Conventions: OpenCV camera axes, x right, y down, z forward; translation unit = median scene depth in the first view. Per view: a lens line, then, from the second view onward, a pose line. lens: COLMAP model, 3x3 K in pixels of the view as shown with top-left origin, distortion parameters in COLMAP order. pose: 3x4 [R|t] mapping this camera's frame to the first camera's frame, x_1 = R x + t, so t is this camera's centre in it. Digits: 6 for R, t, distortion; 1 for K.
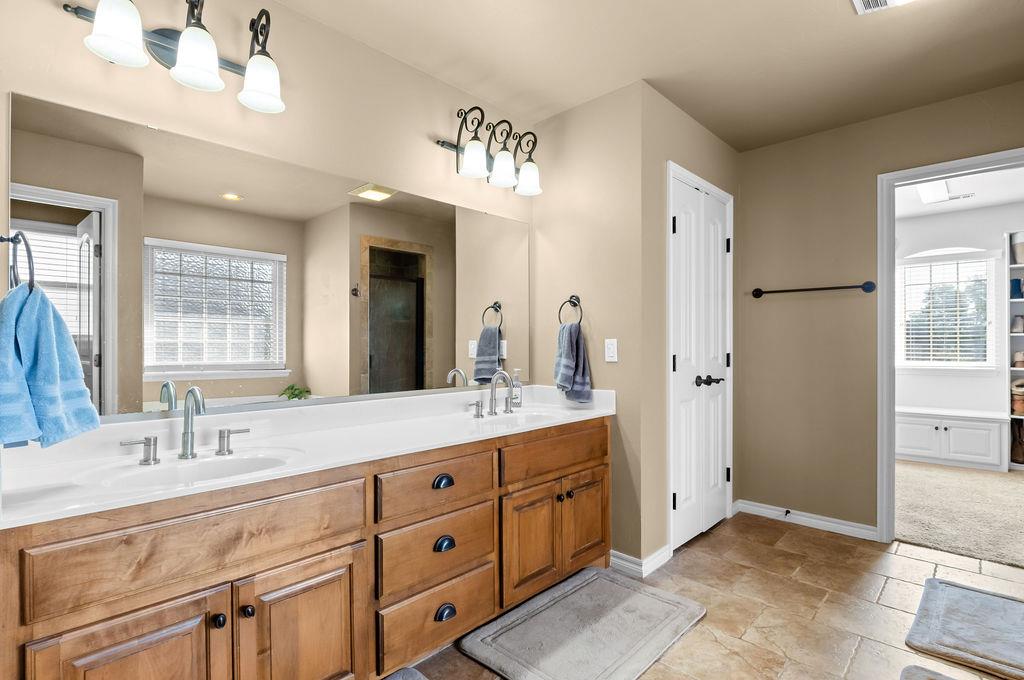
lens RADIAL K [[485.3, 0, 515.6], [0, 485.3, 345.4], [0, 0, 1]] dist [-0.014263, -0.000035]
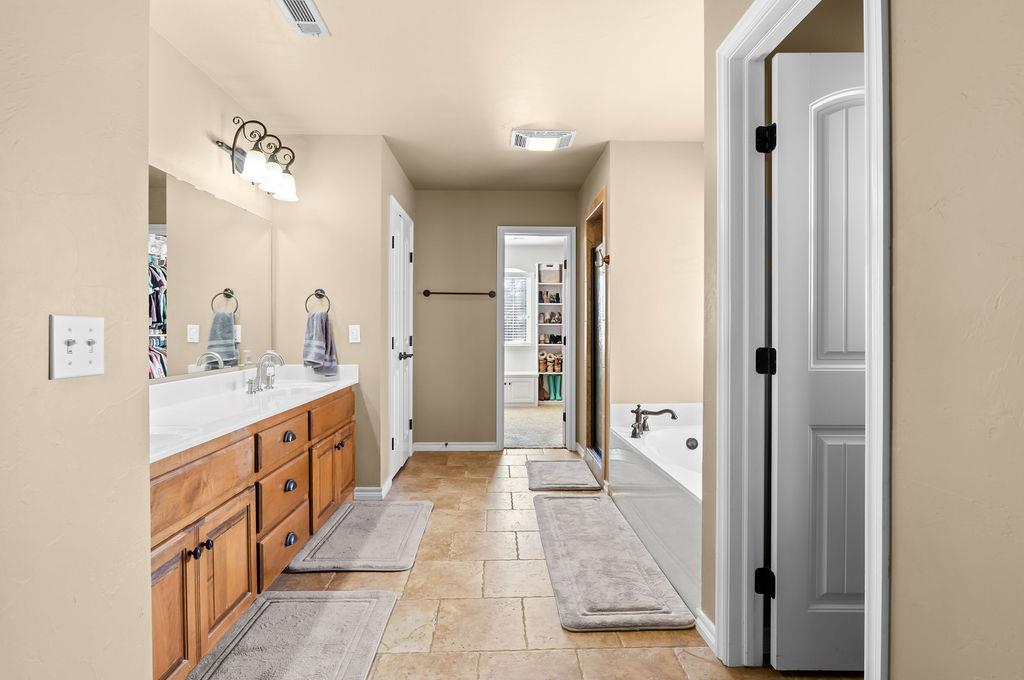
lens RADIAL K [[485.3, 0, 494.0], [0, 485.3, 335.1], [0, 0, 1]] dist [-0.014263, -0.000035]
pose [[0.719676, -0.006043, 0.694284, -0.426897], [0.000422, 0.999966, 0.008266, 0.002807], [-0.694310, -0.005656, 0.719654, -0.190936]]
